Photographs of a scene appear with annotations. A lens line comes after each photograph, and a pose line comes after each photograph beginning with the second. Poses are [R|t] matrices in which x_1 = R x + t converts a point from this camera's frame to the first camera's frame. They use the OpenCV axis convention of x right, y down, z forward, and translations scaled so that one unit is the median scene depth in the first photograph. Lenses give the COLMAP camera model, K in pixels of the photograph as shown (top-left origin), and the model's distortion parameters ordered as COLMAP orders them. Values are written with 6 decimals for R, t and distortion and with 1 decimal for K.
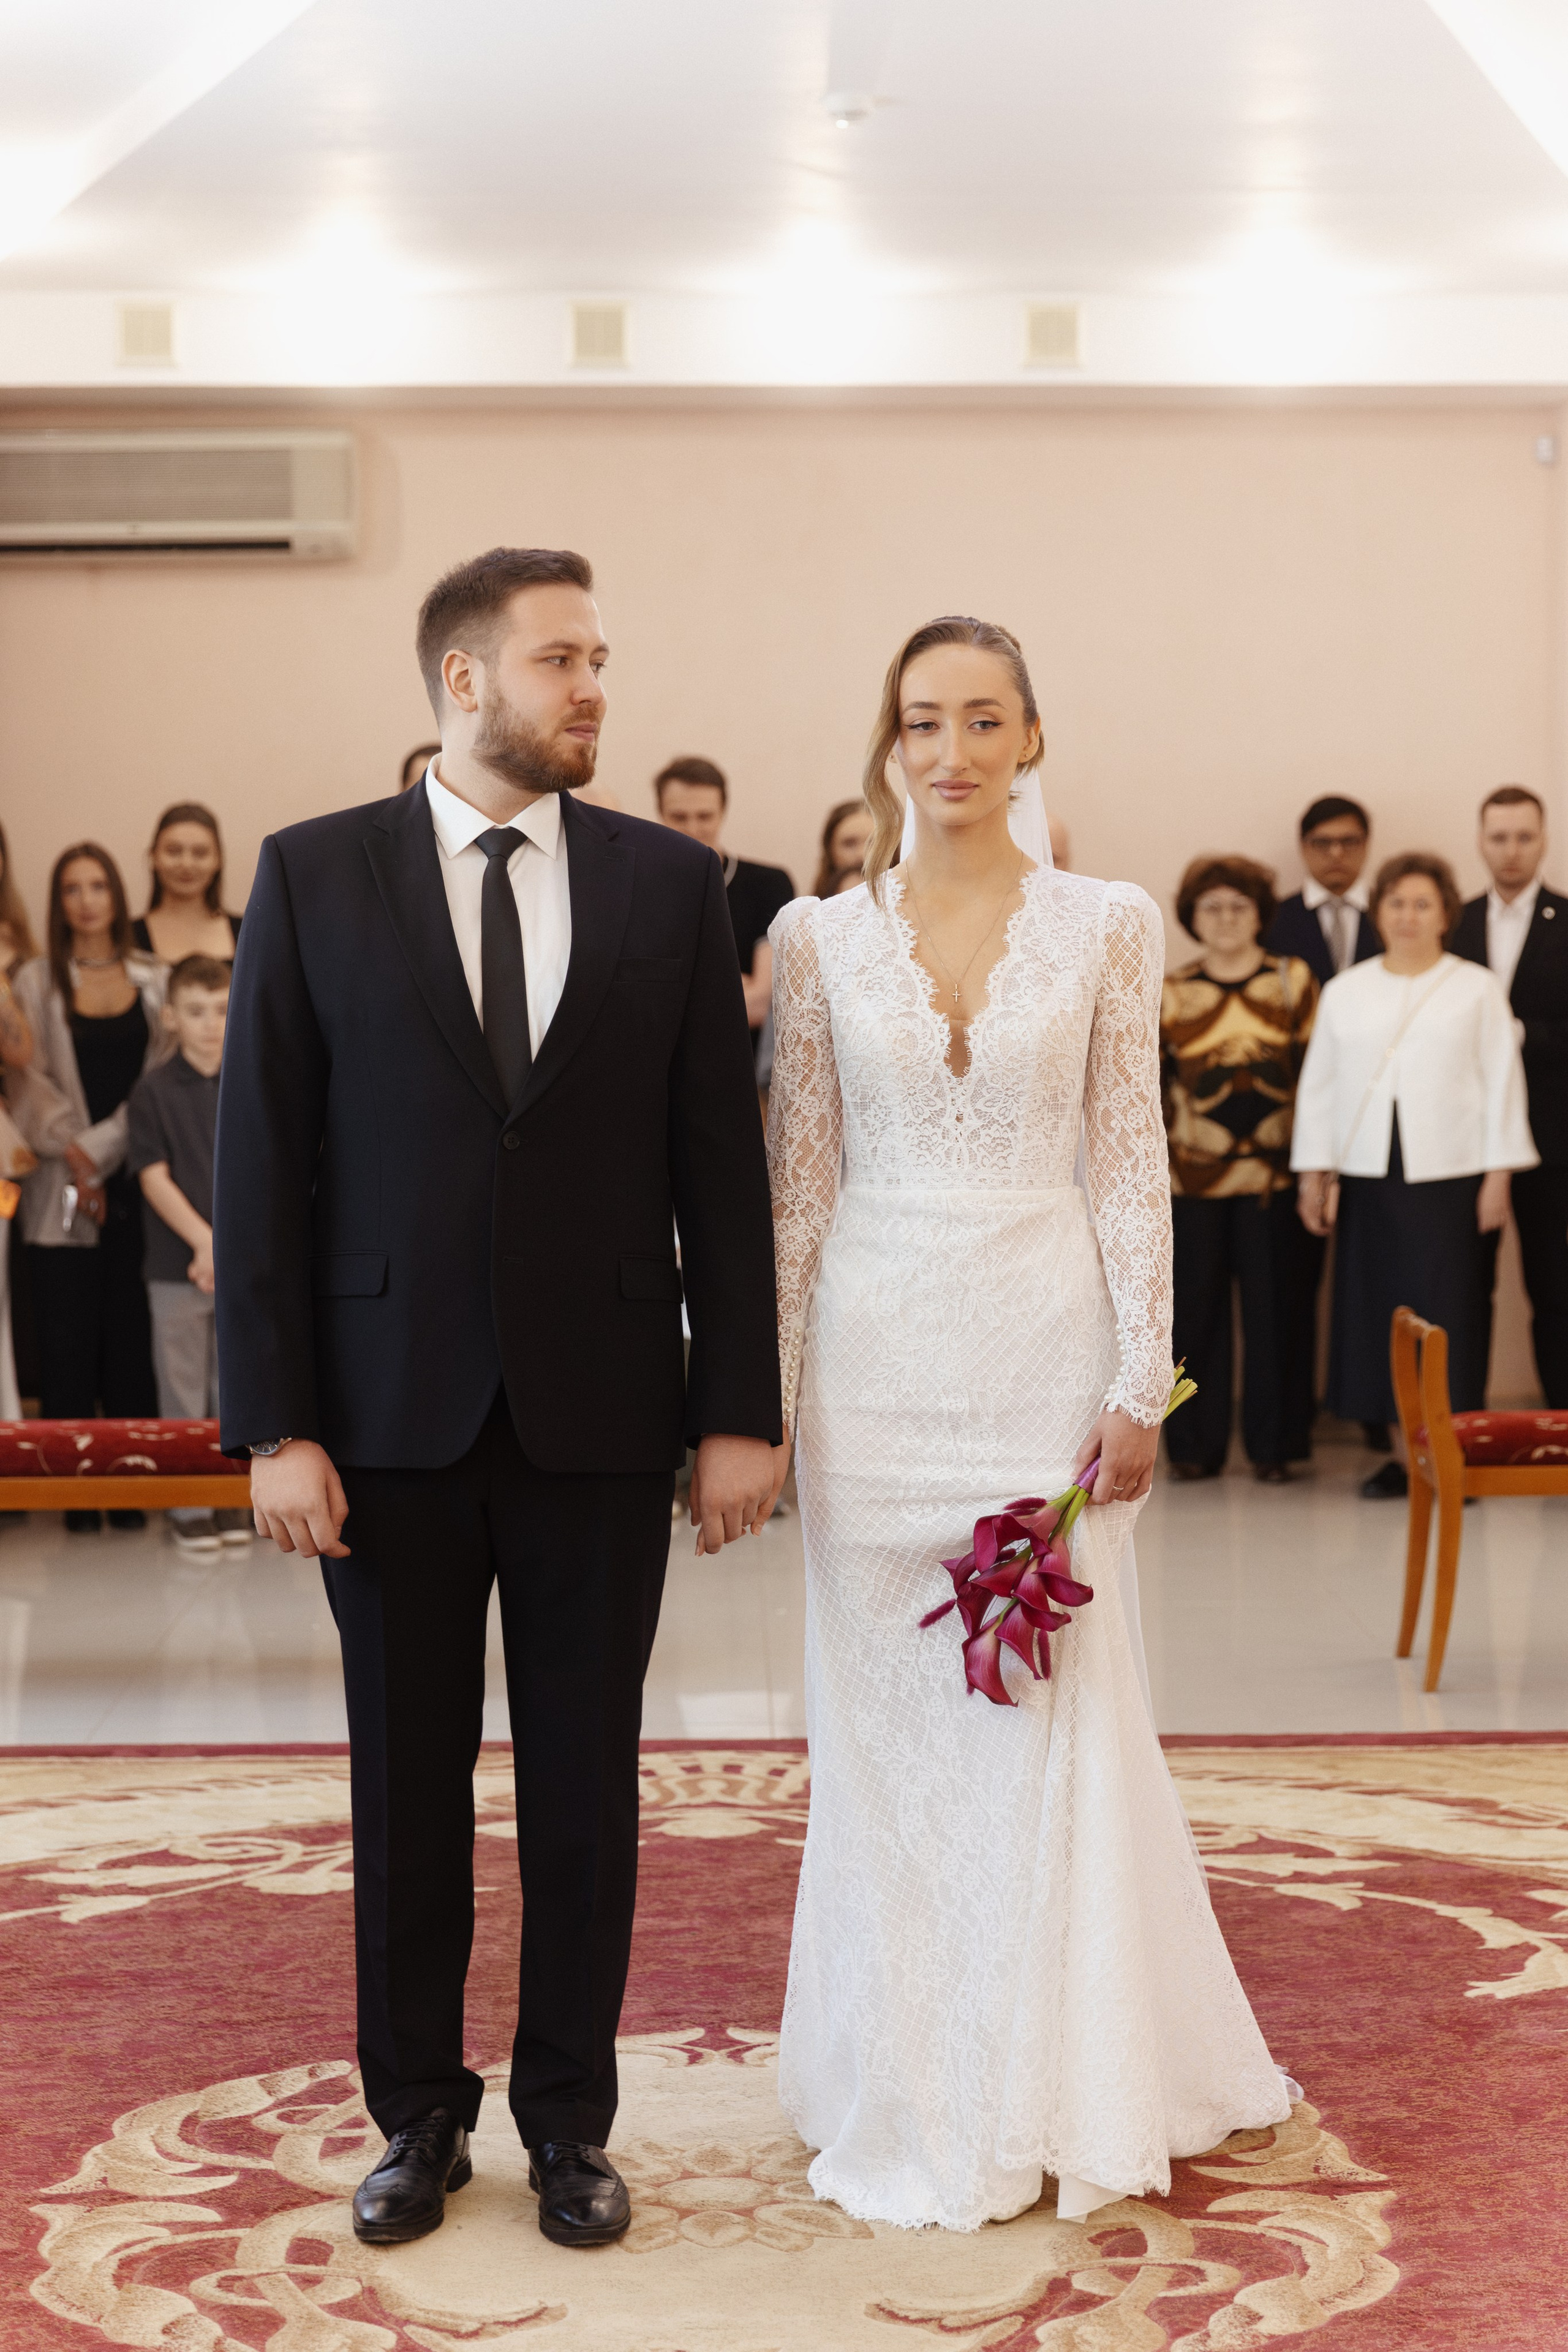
lens RADIAL K [[3858.6, 0, 784.0], [0, 3858.6, 1176.0], [0, 0, 1]] dist [0.124470, 0.074696]
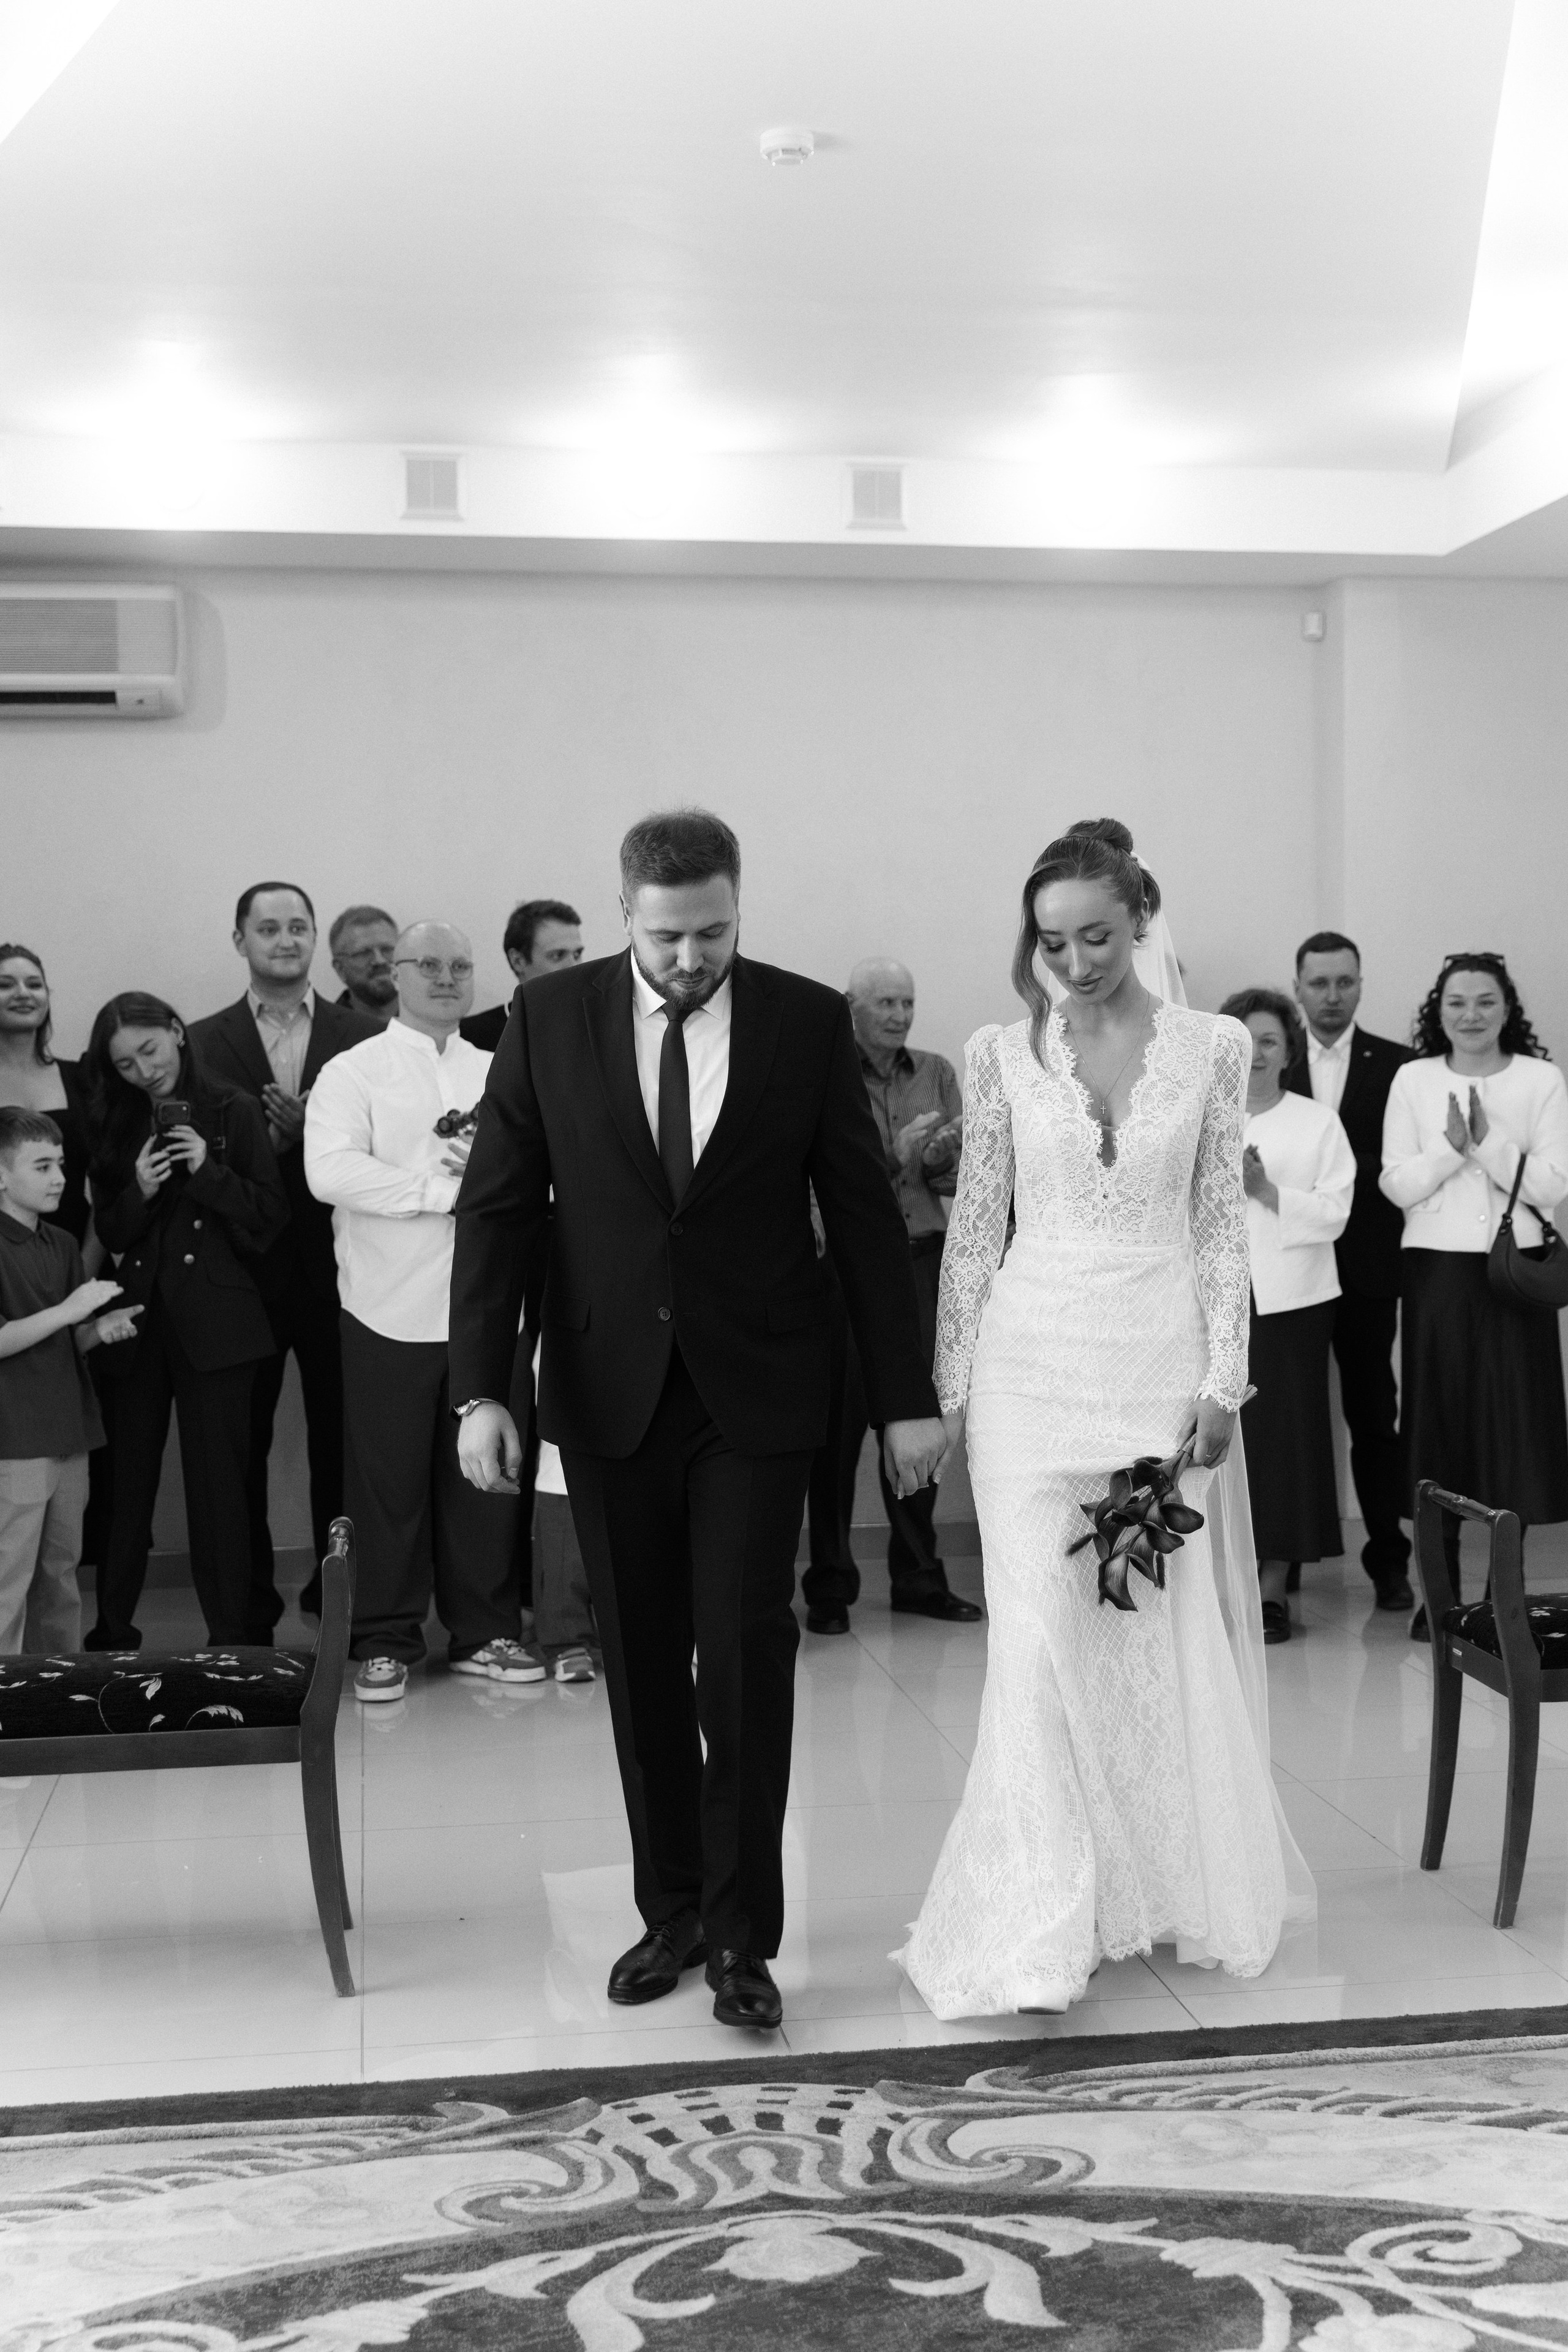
lens RADIAL K [[2868.8, 0, 813.0], [0, 2868.8, 1206.3], [0, 0, 1]] dist [0.005604, -0.004206]
pose [[0.990982, -0.014069, 0.133251, -0.135420], [0.017047, 0.999629, -0.021236, -0.033608], [-0.132903, 0.023316, 0.990855, 0.668522]]
